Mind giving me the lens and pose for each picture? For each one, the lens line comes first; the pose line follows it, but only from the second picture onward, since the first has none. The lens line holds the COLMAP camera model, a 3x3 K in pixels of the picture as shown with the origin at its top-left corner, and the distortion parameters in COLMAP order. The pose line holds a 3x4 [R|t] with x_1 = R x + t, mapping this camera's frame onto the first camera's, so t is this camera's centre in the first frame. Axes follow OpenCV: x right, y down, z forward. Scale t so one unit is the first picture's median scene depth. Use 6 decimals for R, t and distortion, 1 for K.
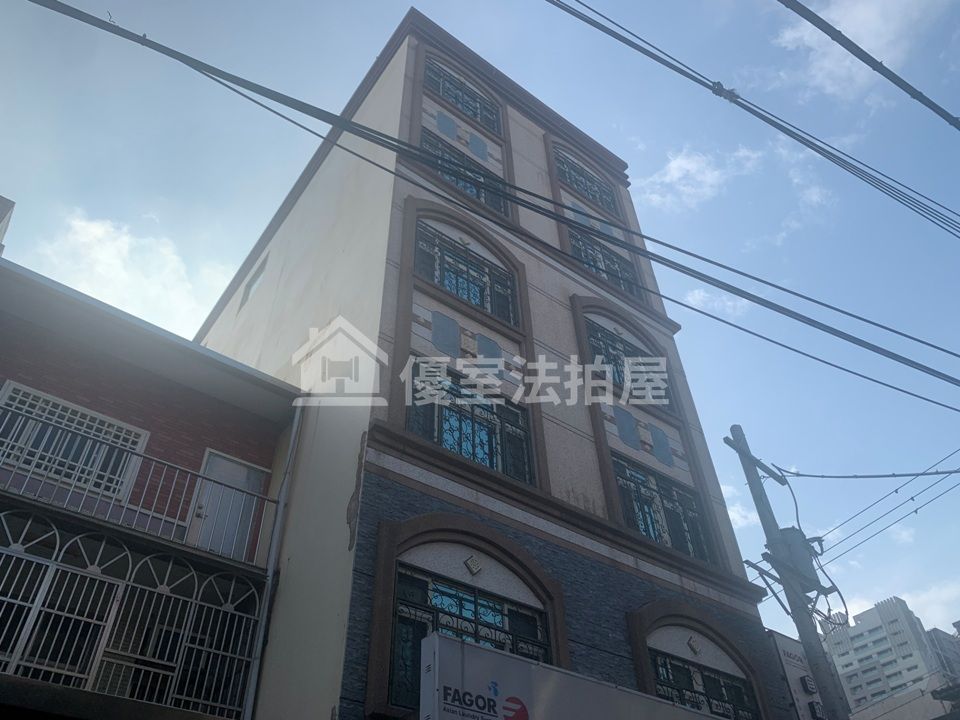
lens RADIAL K [[747.0, 0, 468.8], [0, 747.0, 350.3], [0, 0, 1]] dist [0.023076, -0.026064]
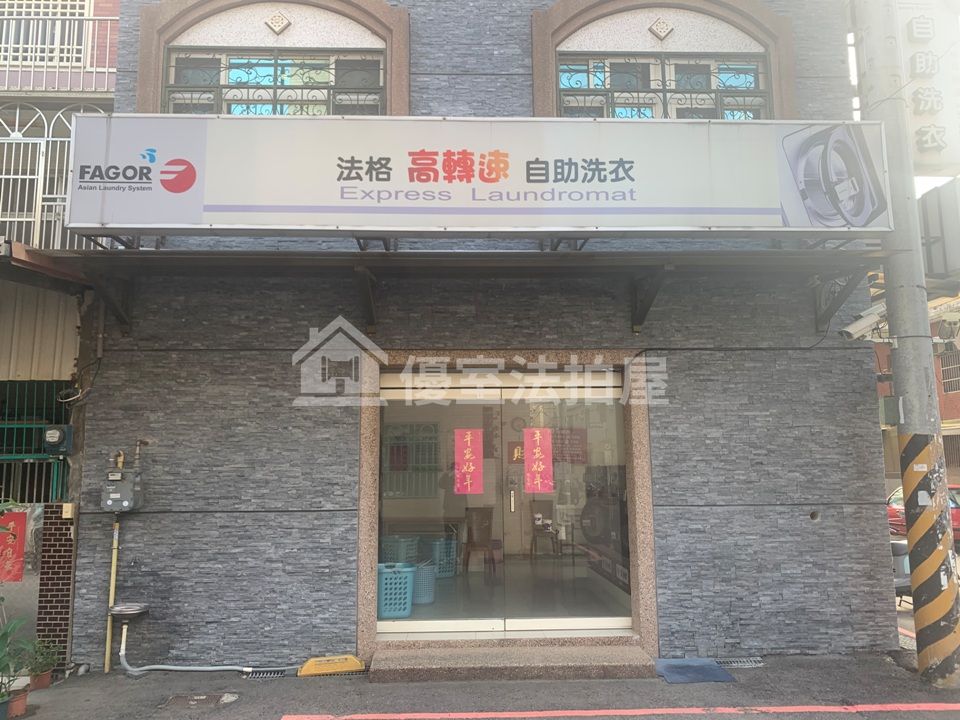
lens RADIAL K [[747.0, 0, 481.3], [0, 747.0, 368.3], [0, 0, 1]] dist [0.023076, -0.026064]
pose [[0.819119, -0.064991, -0.569929, 0.572004], [0.396446, 0.782220, 0.480585, 0.242928], [0.414577, -0.619603, 0.666497, 0.253113]]
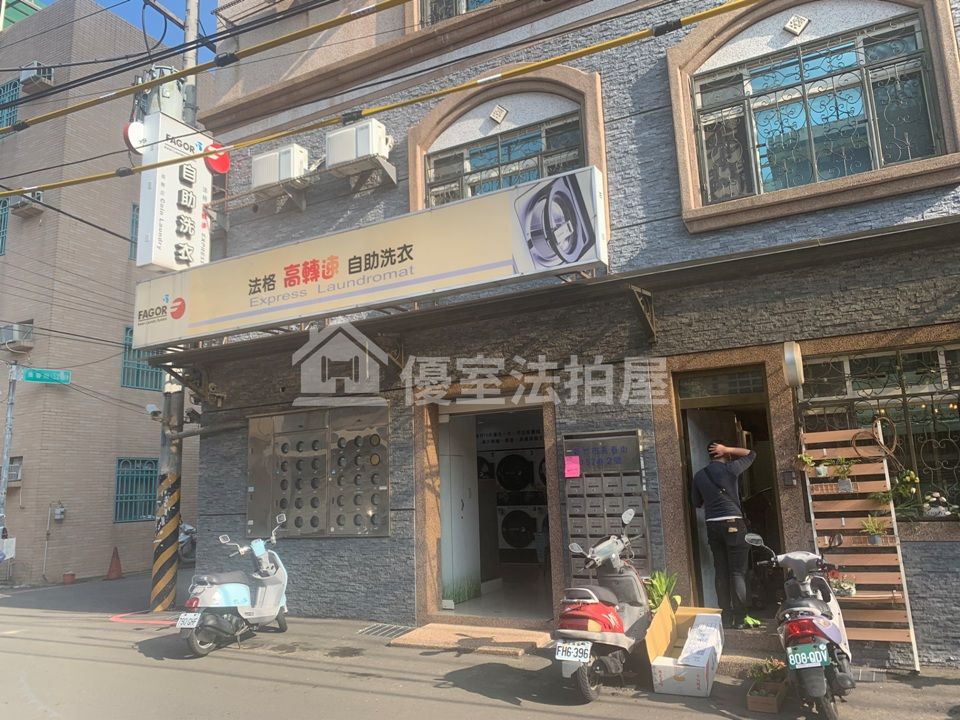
lens RADIAL K [[747.0, 0, 474.6], [0, 747.0, 345.9], [0, 0, 1]] dist [0.023076, -0.026064]
pose [[0.423115, -0.192882, -0.885308, 1.065914], [0.651285, 0.744027, 0.149168, 0.458865], [0.629922, -0.639703, 0.440430, 0.429728]]
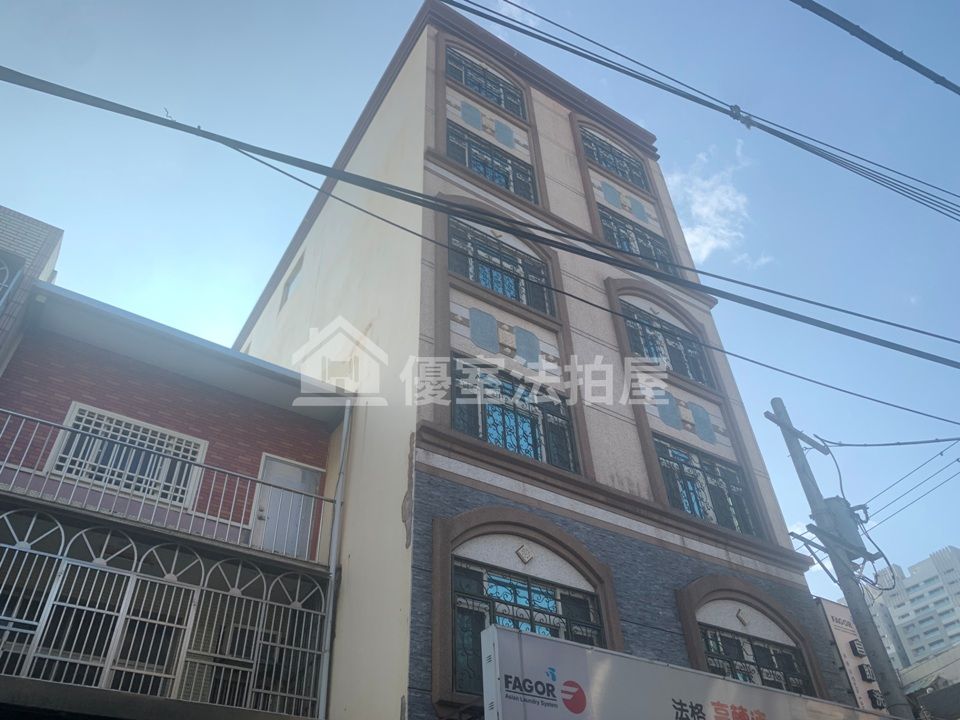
lens RADIAL K [[747.0, 0, 476.7], [0, 747.0, 362.8], [0, 0, 1]] dist [0.023076, -0.026064]
pose [[0.997281, -0.060545, -0.042001, -0.000596], [0.062614, 0.996793, 0.049833, -0.031566], [0.038849, -0.052328, 0.997874, -0.027405]]
